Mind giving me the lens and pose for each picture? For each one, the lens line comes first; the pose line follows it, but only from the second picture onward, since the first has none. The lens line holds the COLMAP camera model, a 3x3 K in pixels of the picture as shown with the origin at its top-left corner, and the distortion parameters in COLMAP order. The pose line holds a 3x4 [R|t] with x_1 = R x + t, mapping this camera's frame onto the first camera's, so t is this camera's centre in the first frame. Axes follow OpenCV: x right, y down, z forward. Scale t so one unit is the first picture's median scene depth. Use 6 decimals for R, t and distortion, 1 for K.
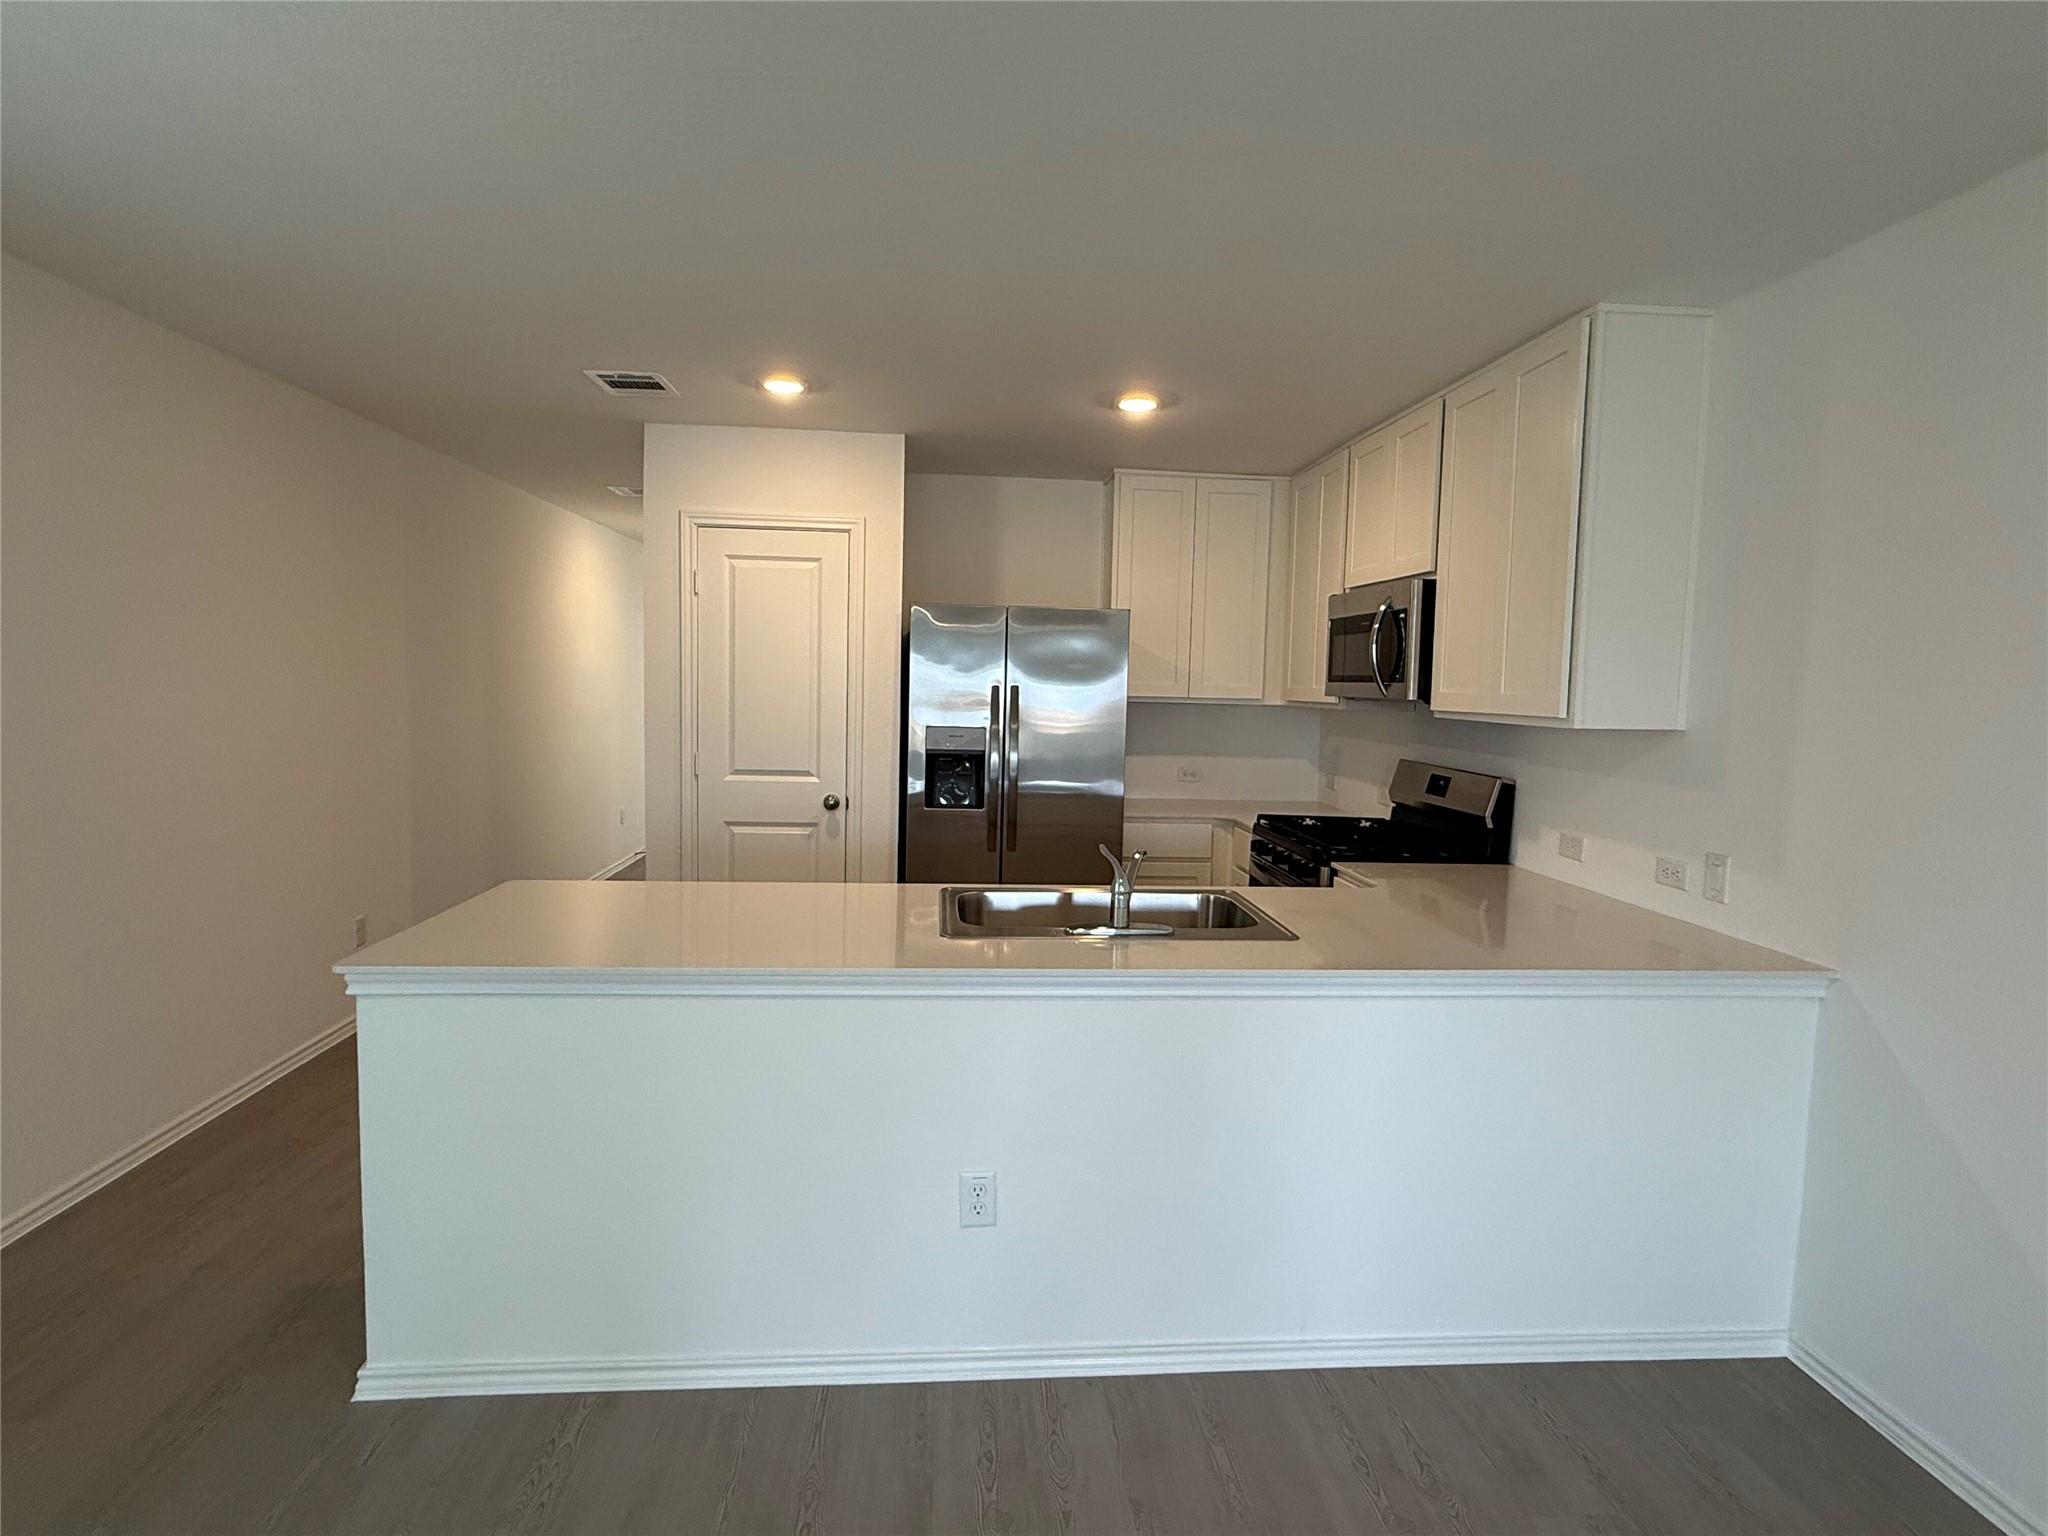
lens RADIAL K [[1033.3, 0, 1023.9], [0, 1033.3, 771.2], [0, 0, 1]] dist [0.000903, 0.000102]
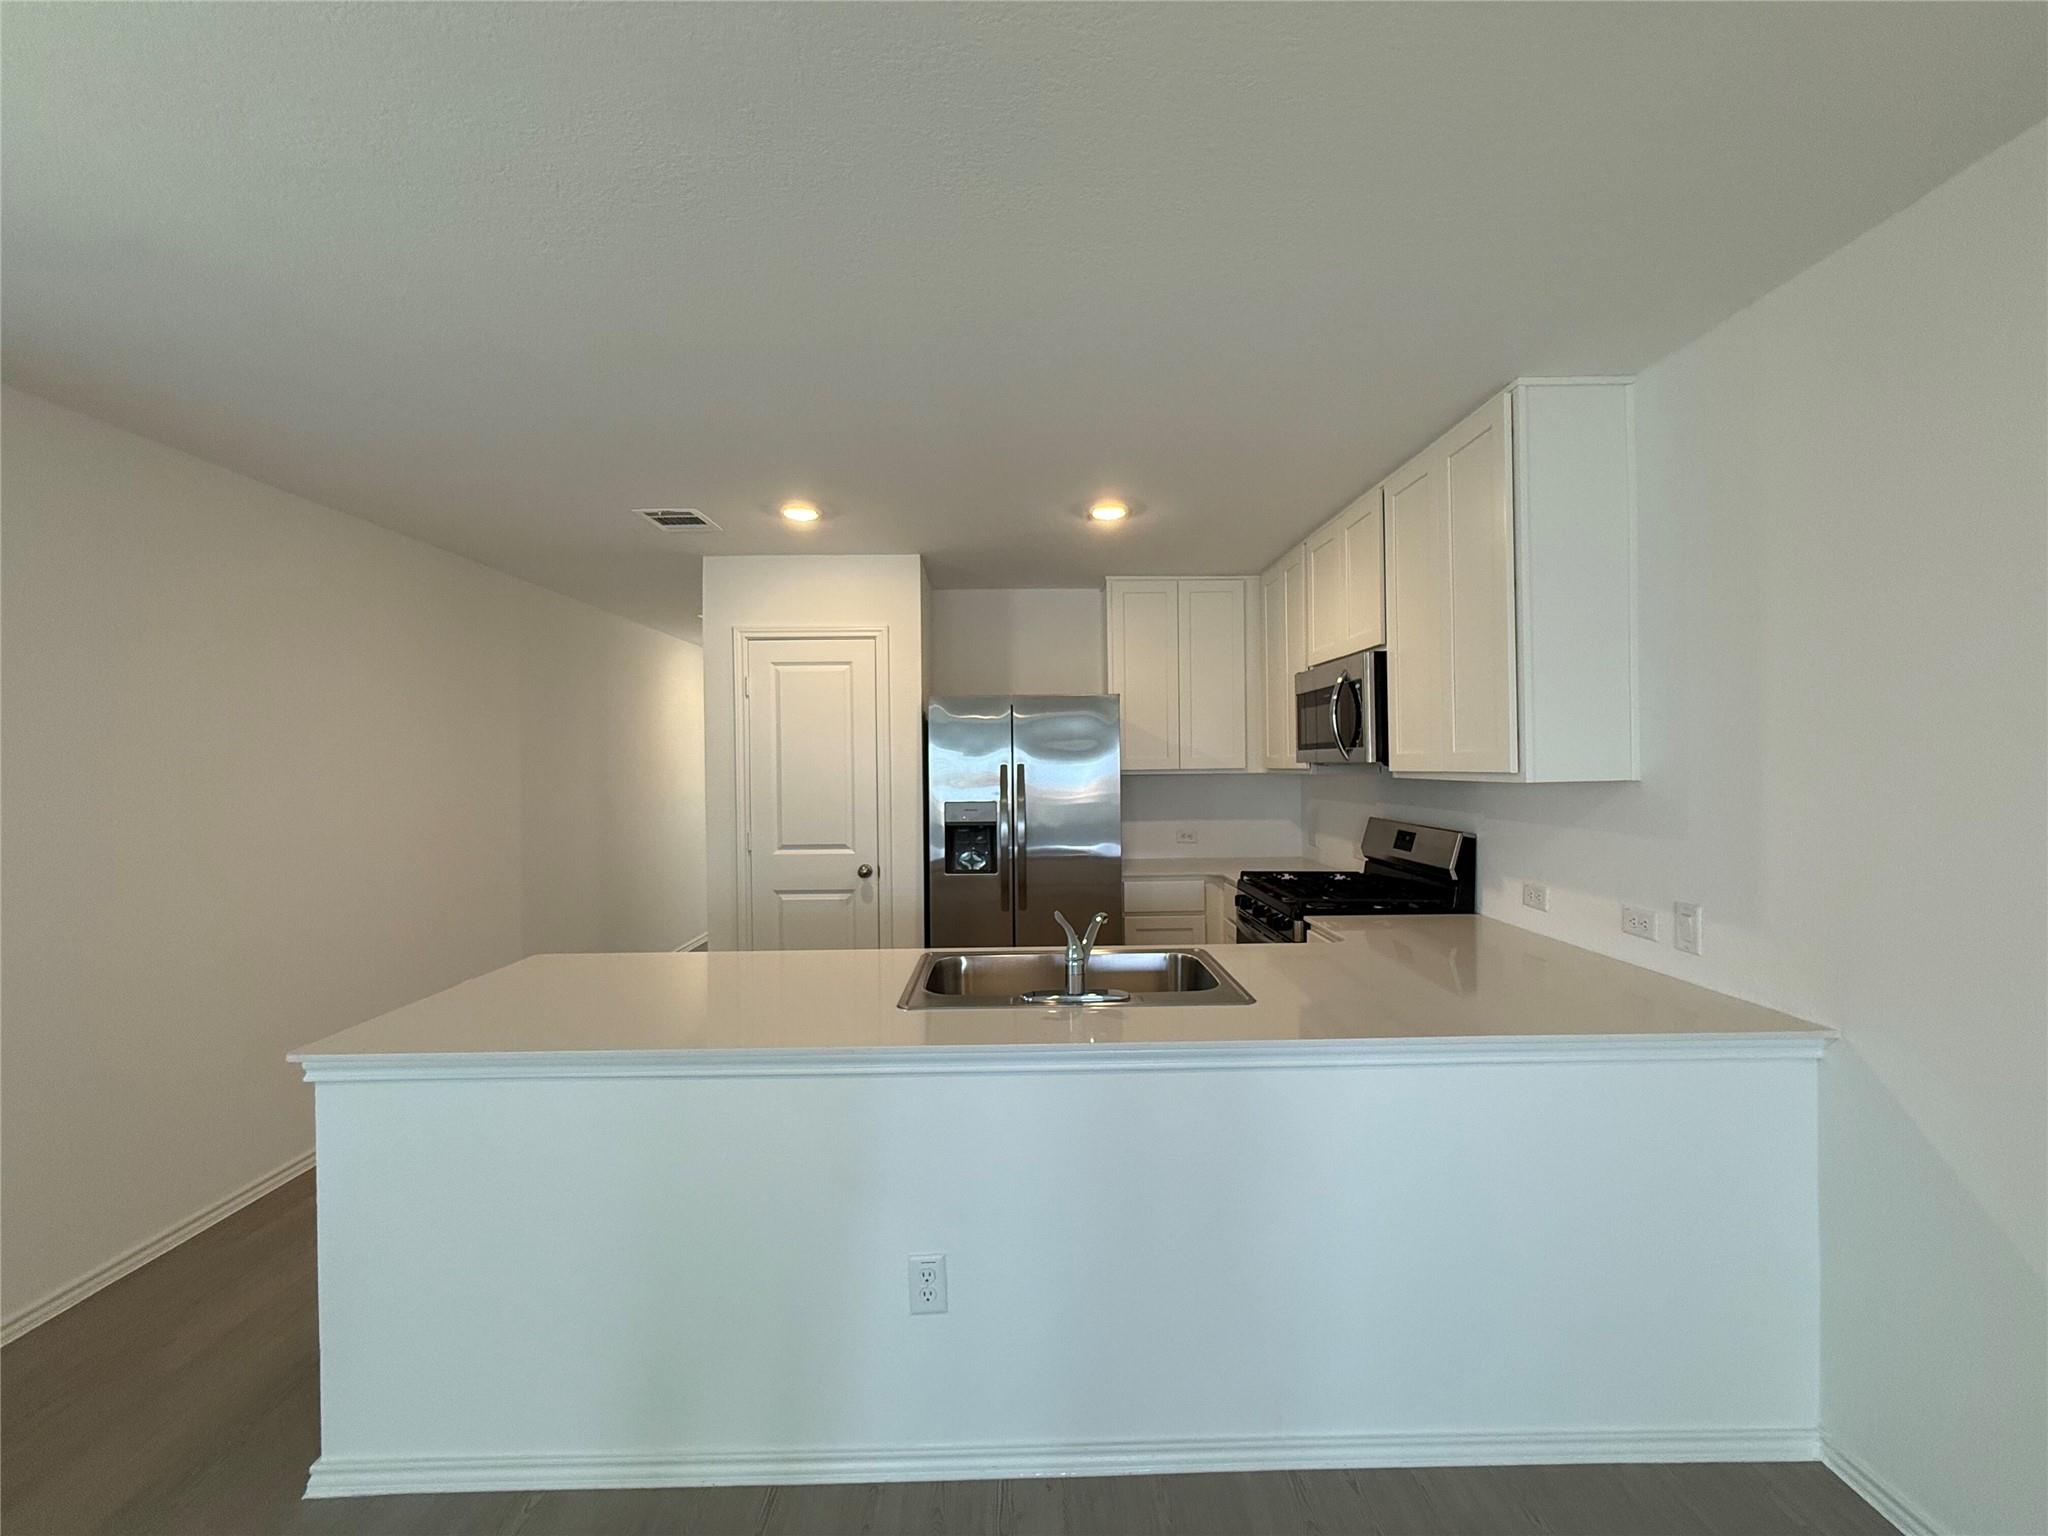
lens RADIAL K [[817.8, 0, 1028.7], [0, 817.8, 771.4], [0, 0, 1]] dist [0.000195, 0.000097]
pose [[0.997148, -0.036446, -0.066086, 0.064047], [0.031140, 0.996339, -0.079614, -0.002185], [0.068746, 0.077329, 0.994633, 0.107811]]
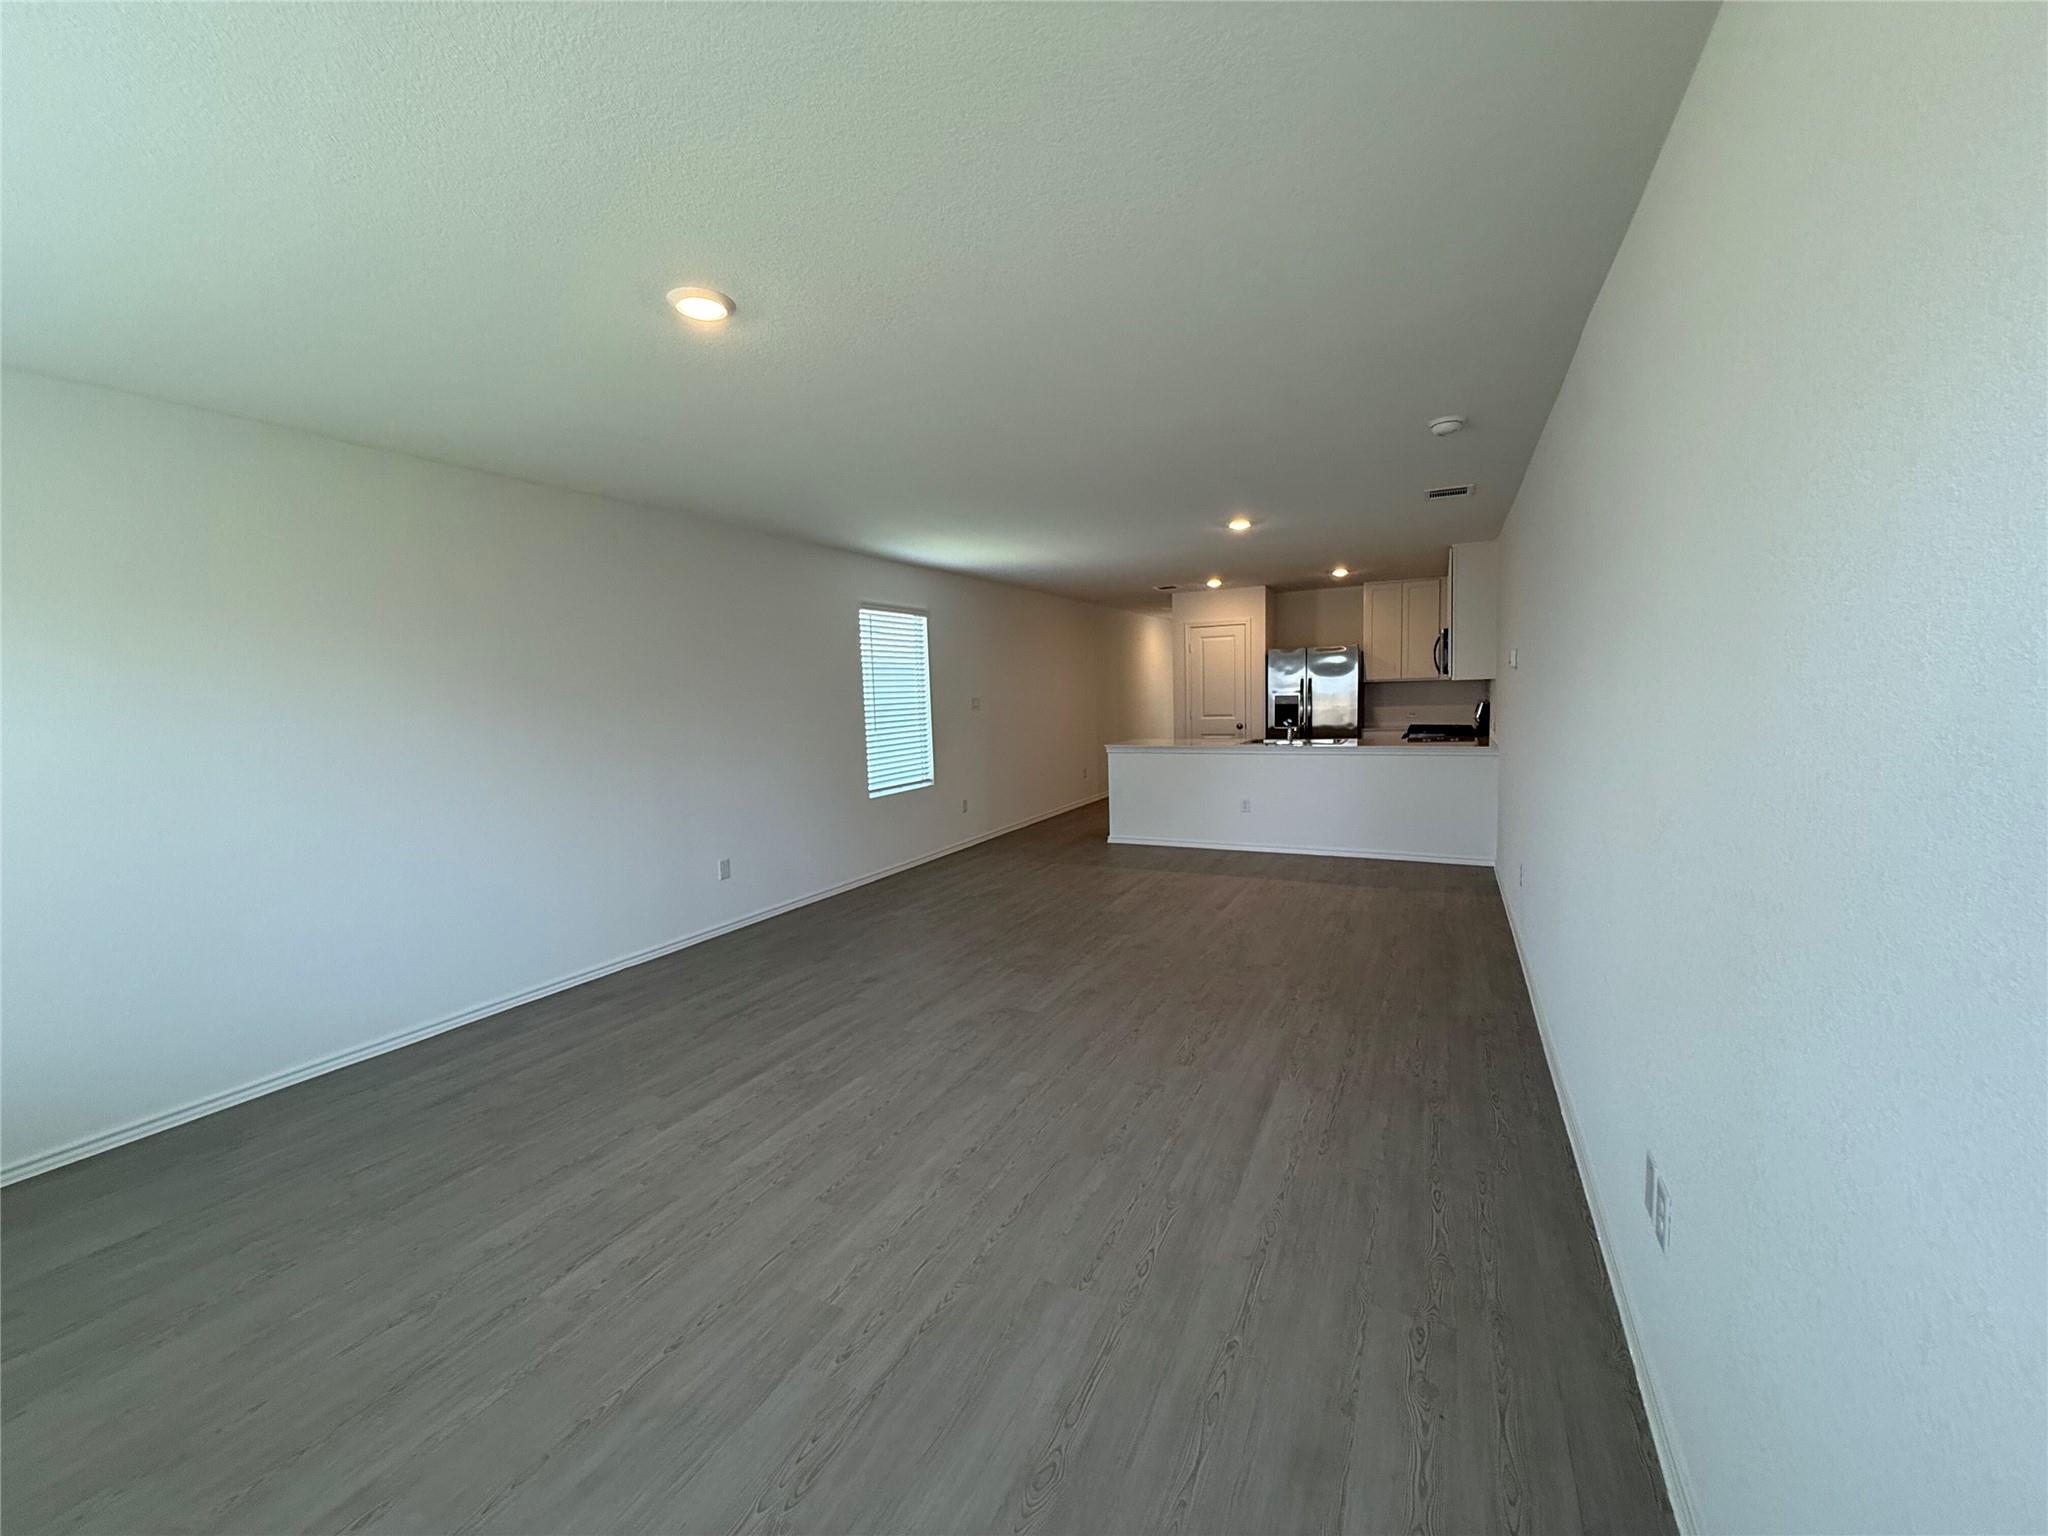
lens RADIAL K [[817.8, 0, 1028.7], [0, 817.8, 771.4], [0, 0, 1]] dist [0.000195, 0.000097]
pose [[0.850760, -0.000292, -0.525555, 0.496364], [0.006479, 0.999930, 0.009932, 0.133100], [0.525515, -0.011855, 0.850702, -1.170262]]
